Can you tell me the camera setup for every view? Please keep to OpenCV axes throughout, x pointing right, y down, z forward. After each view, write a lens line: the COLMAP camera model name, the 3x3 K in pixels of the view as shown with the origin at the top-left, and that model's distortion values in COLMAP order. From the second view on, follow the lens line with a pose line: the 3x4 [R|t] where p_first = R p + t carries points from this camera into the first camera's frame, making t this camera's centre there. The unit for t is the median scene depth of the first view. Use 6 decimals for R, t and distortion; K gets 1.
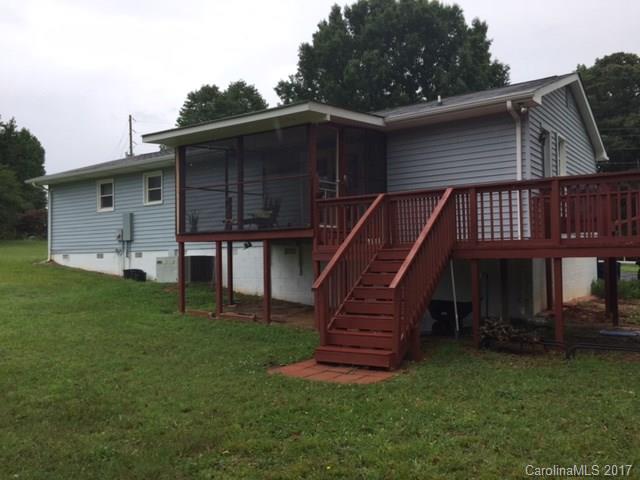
lens RADIAL K [[550.4, 0, 322.9], [0, 550.4, 239.6], [0, 0, 1]] dist [0.040923, -0.047208]
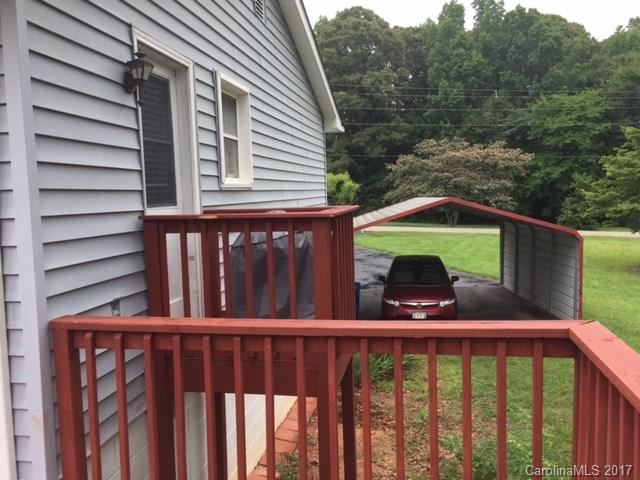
lens RADIAL K [[550.4, 0, 319.3], [0, 550.4, 239.2], [0, 0, 1]] dist [0.040923, -0.047208]
pose [[0.911261, -0.035749, 0.410274, 0.058158], [-0.003509, 0.995515, 0.094536, -0.020948], [-0.411814, -0.087587, 0.907049, 0.109745]]
